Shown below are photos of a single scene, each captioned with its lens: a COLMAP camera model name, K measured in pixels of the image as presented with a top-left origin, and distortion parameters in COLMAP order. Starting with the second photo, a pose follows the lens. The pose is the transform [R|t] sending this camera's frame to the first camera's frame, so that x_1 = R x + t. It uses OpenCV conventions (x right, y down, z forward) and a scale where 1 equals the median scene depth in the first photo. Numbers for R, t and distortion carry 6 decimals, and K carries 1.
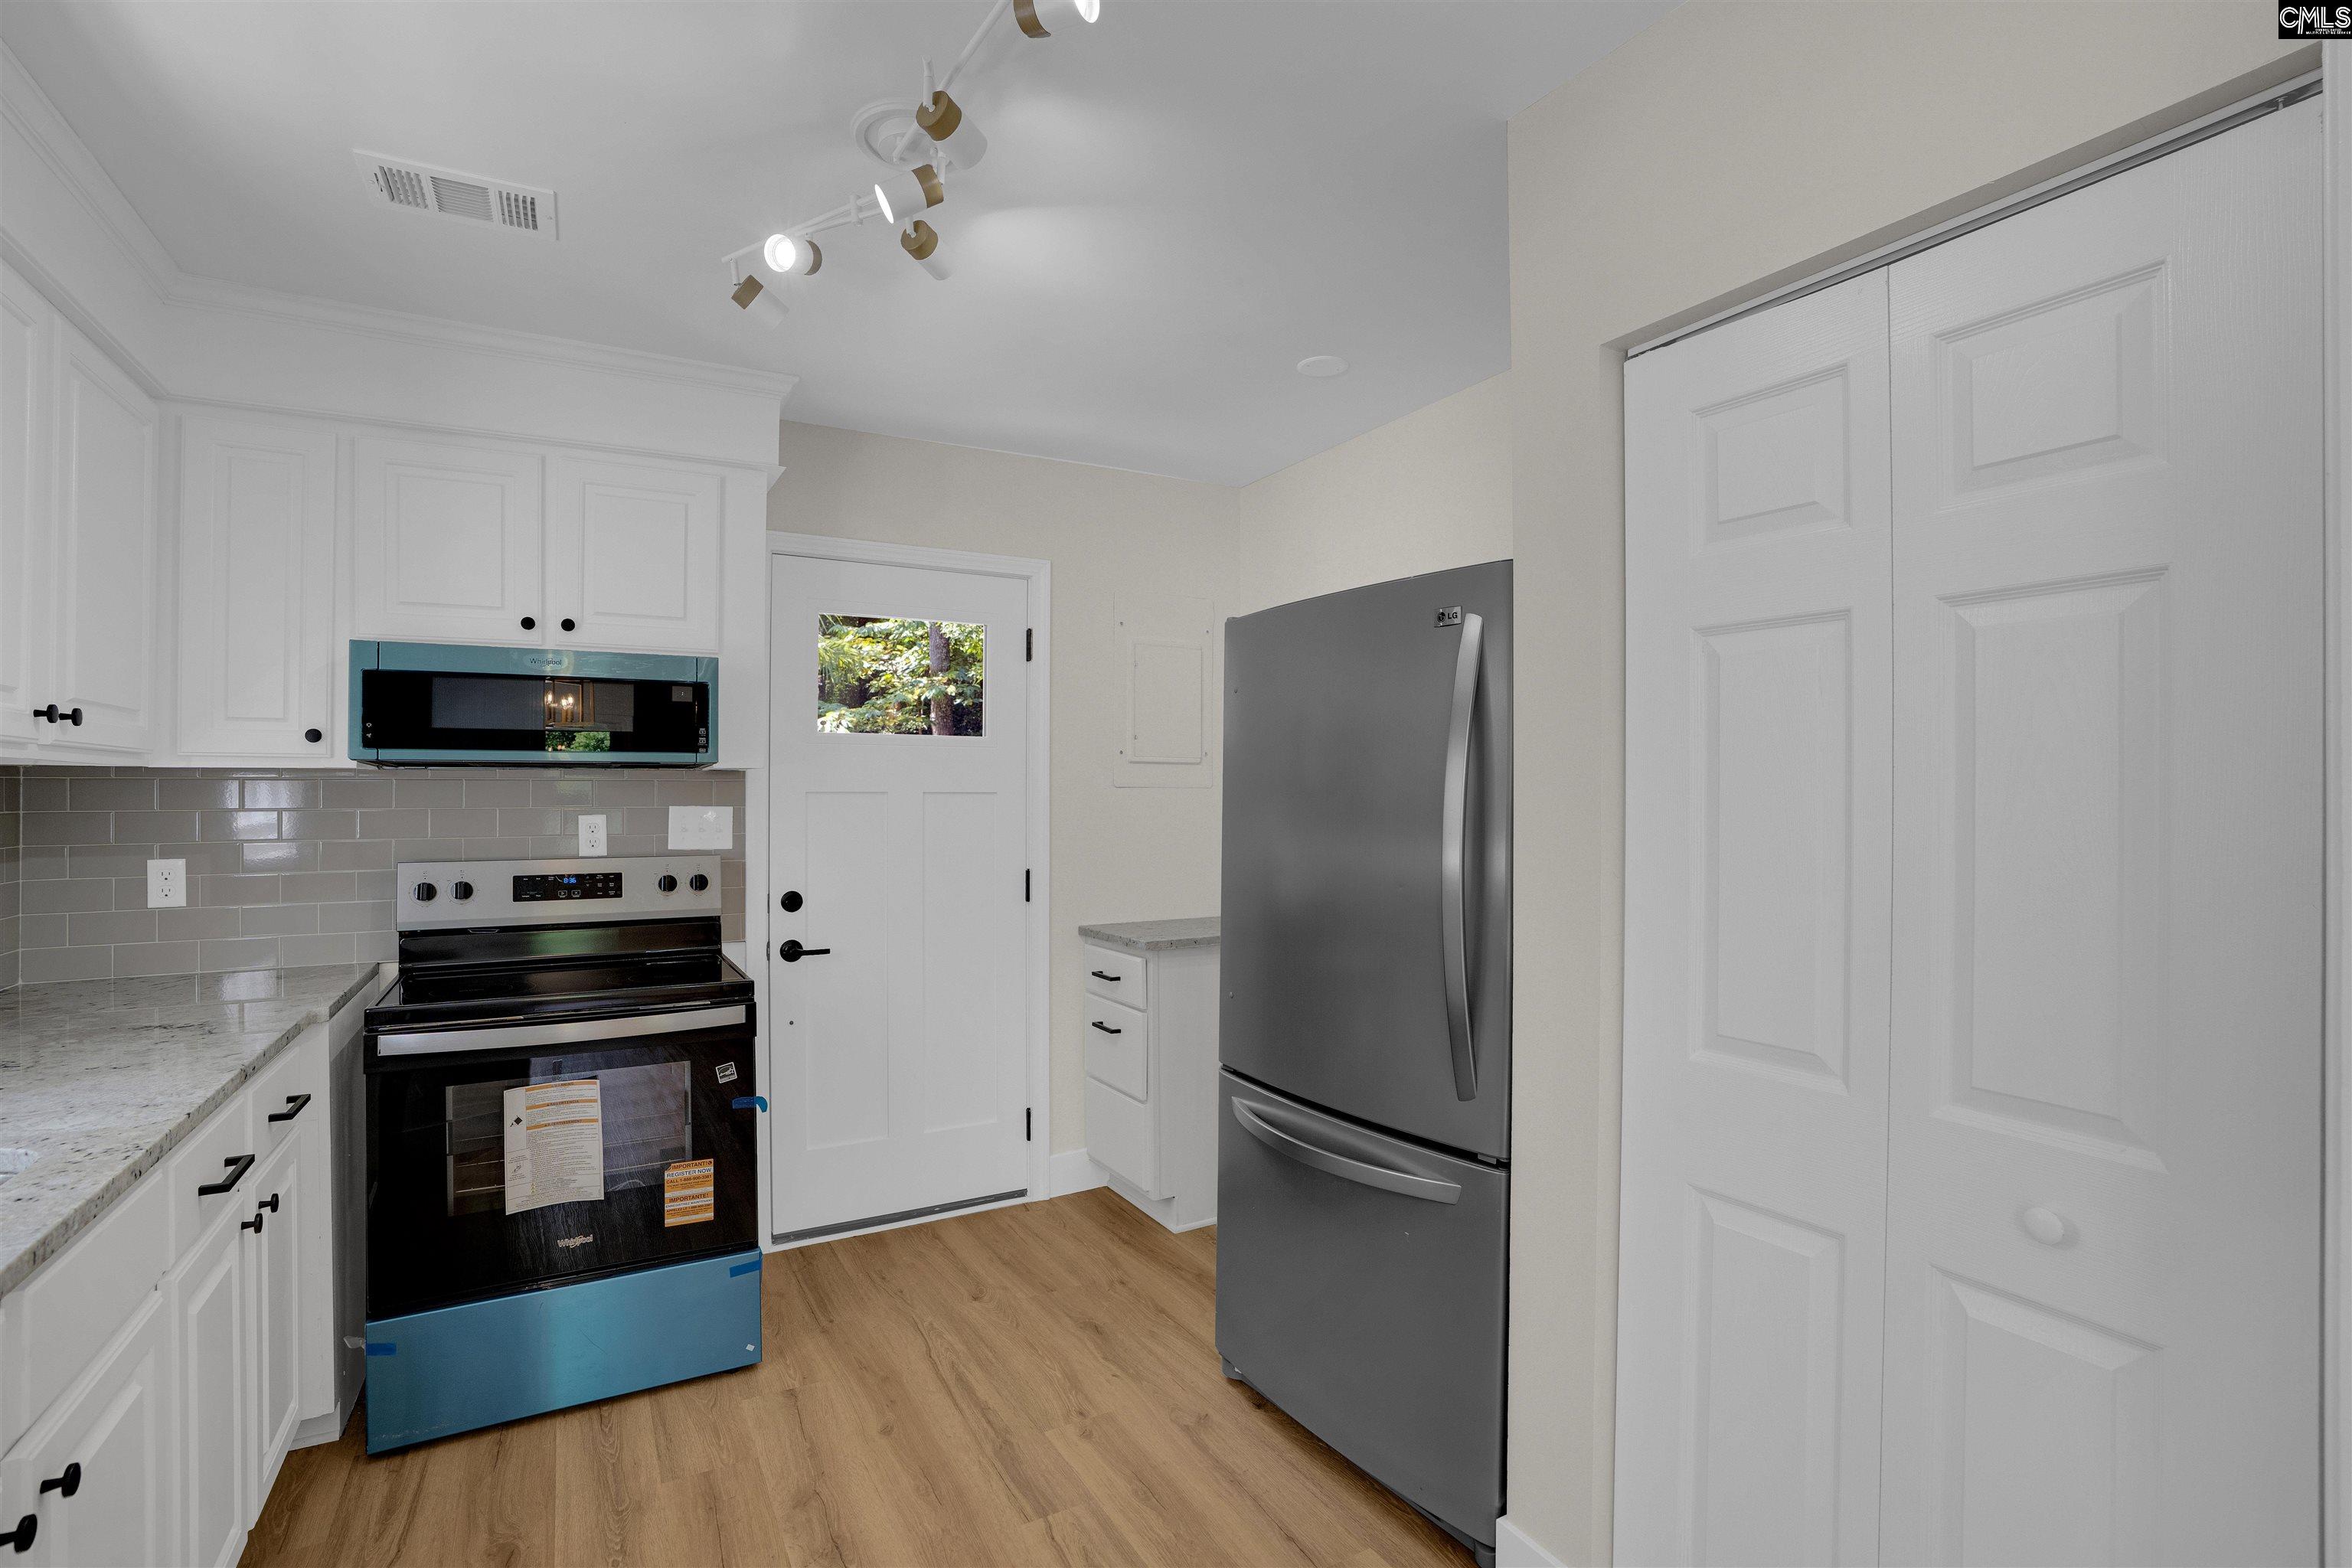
lens RADIAL K [[1116.2, 0, 1167.0], [0, 1116.2, 779.6], [0, 0, 1]] dist [-0.043834, 0.025046]
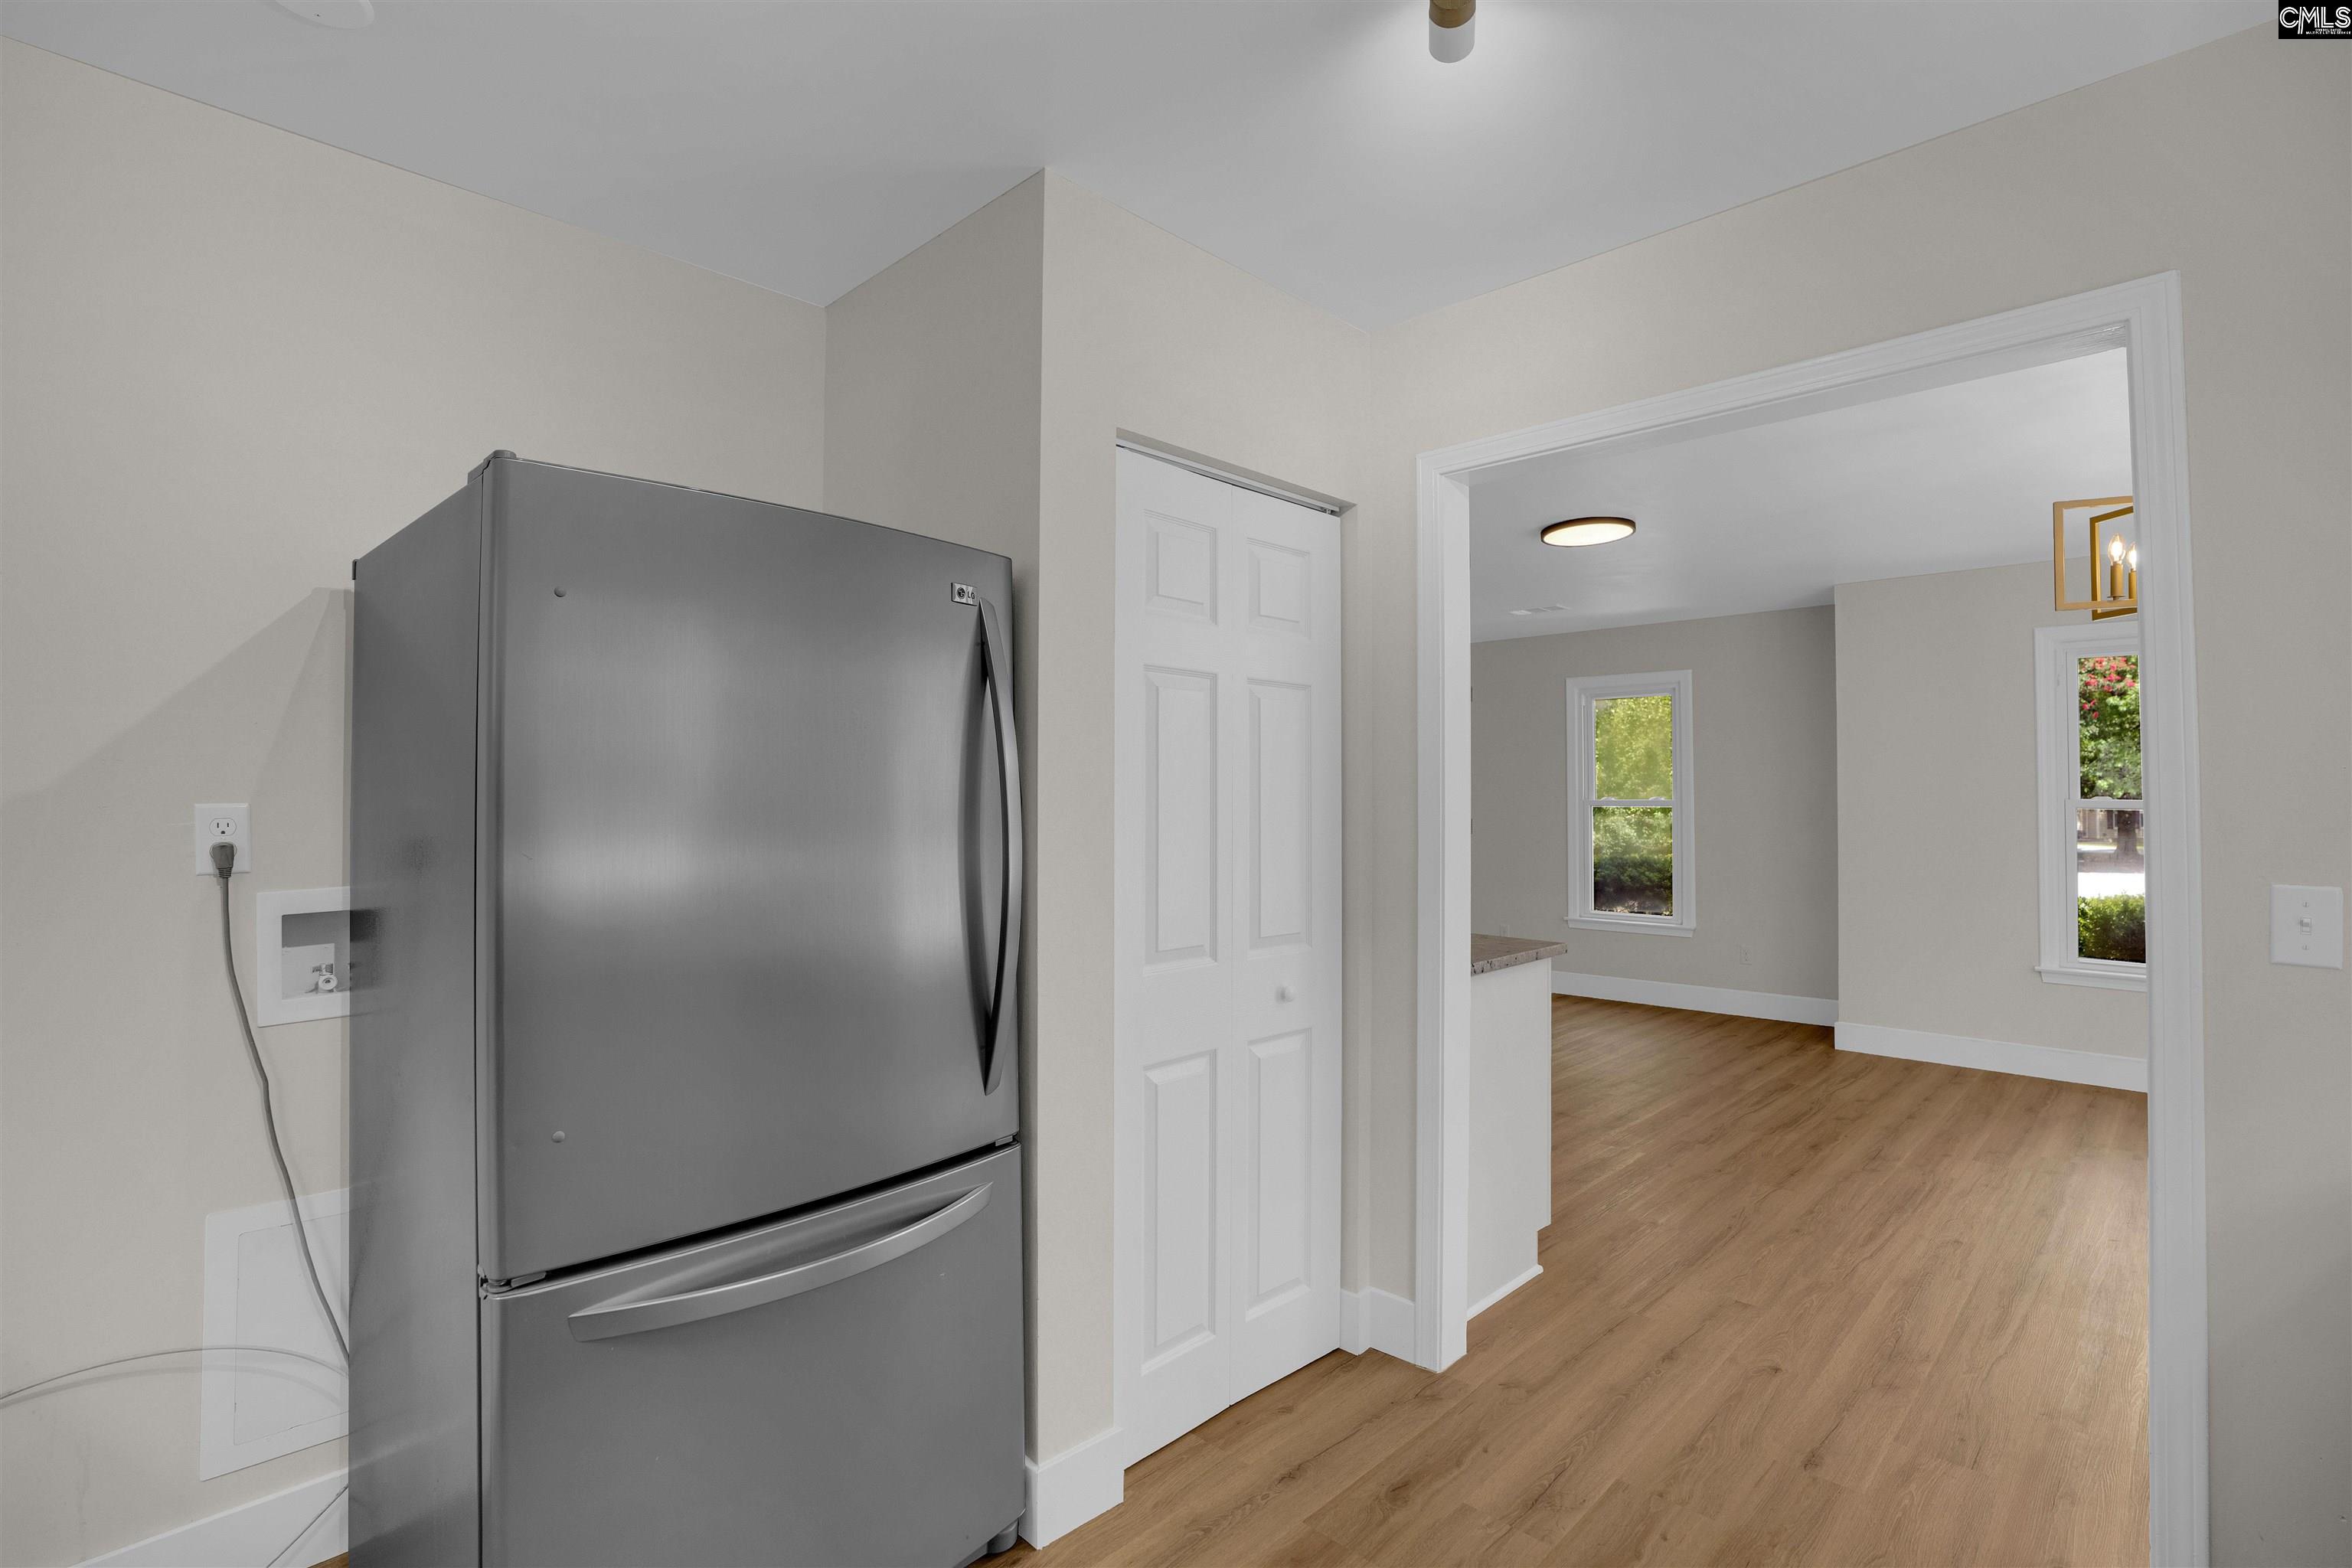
lens RADIAL K [[1091.4, 0, 1197.1], [0, 1091.4, 788.7], [0, 0, 1]] dist [-0.030110, 0.001654]
pose [[-0.297236, 0.008460, 0.954766, -0.518987], [-0.013070, 0.999831, -0.012929, 0.023210], [-0.954715, -0.016322, -0.297075, 0.827080]]
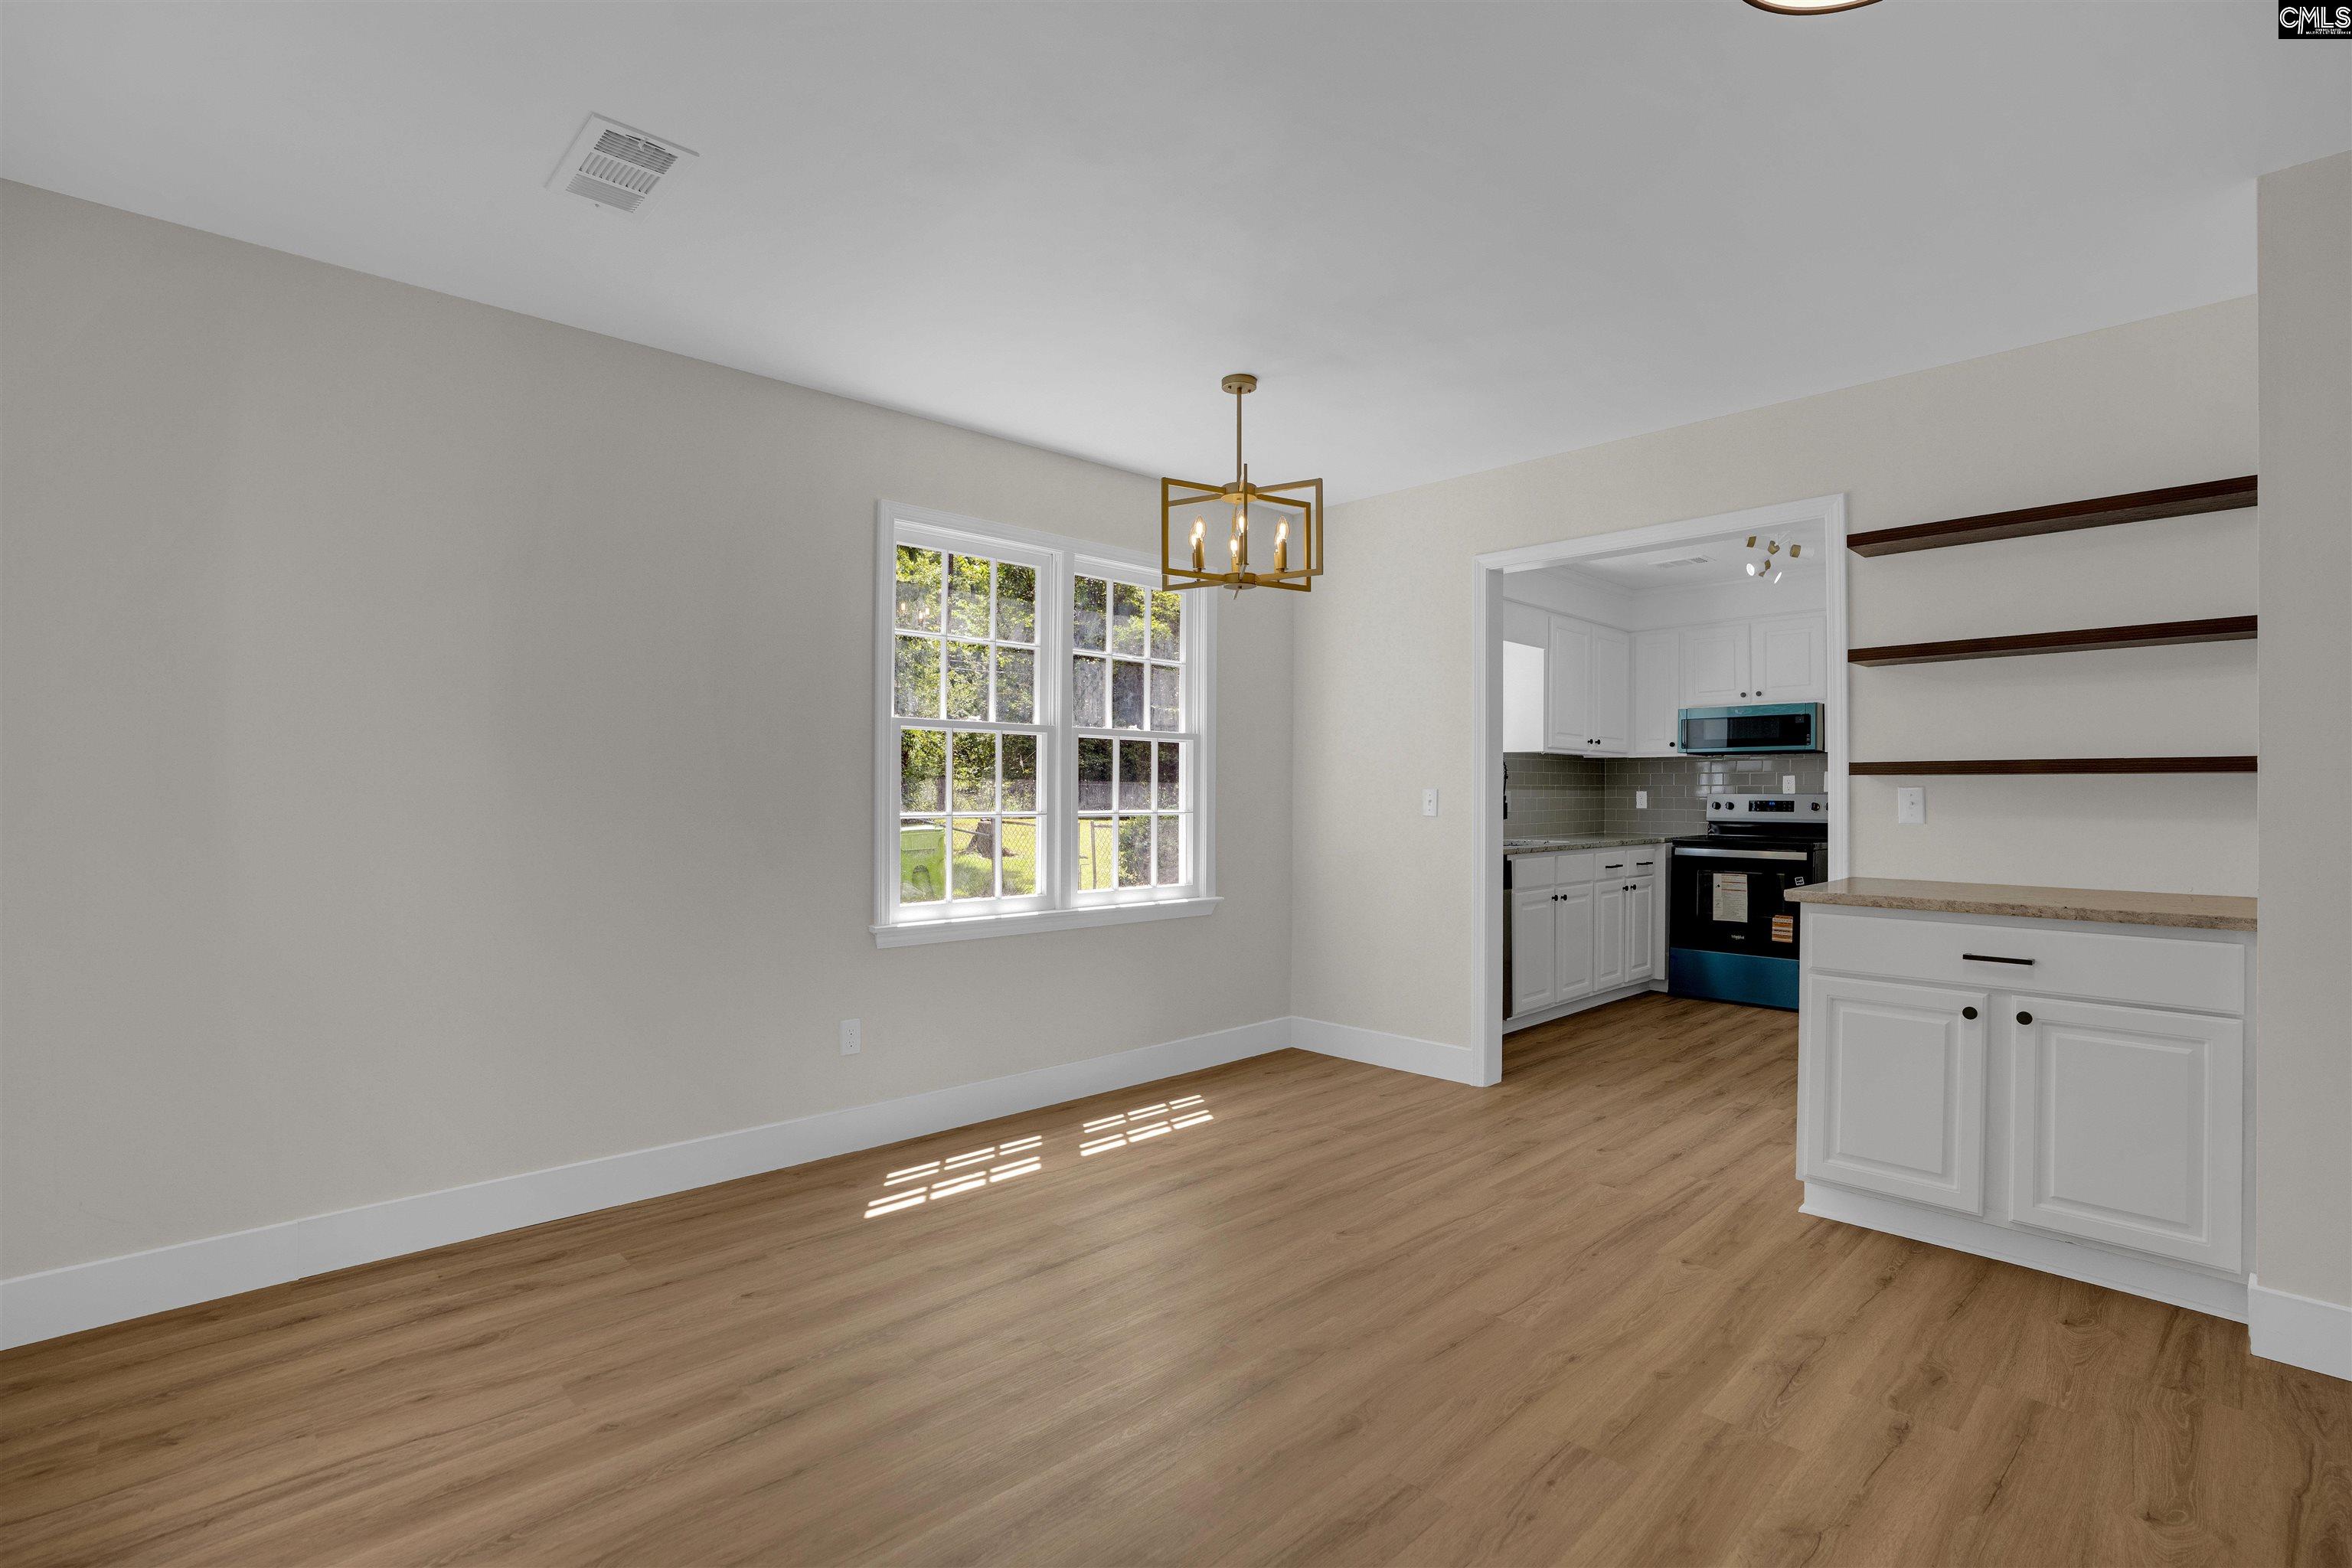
lens RADIAL K [[1091.4, 0, 1197.1], [0, 1091.4, 788.7], [0, 0, 1]] dist [-0.030110, 0.001654]
pose [[0.267857, -0.002544, -0.963455, 1.453100], [0.007707, 0.999970, -0.000498, 0.059216], [0.963428, -0.007292, 0.267869, -0.833400]]
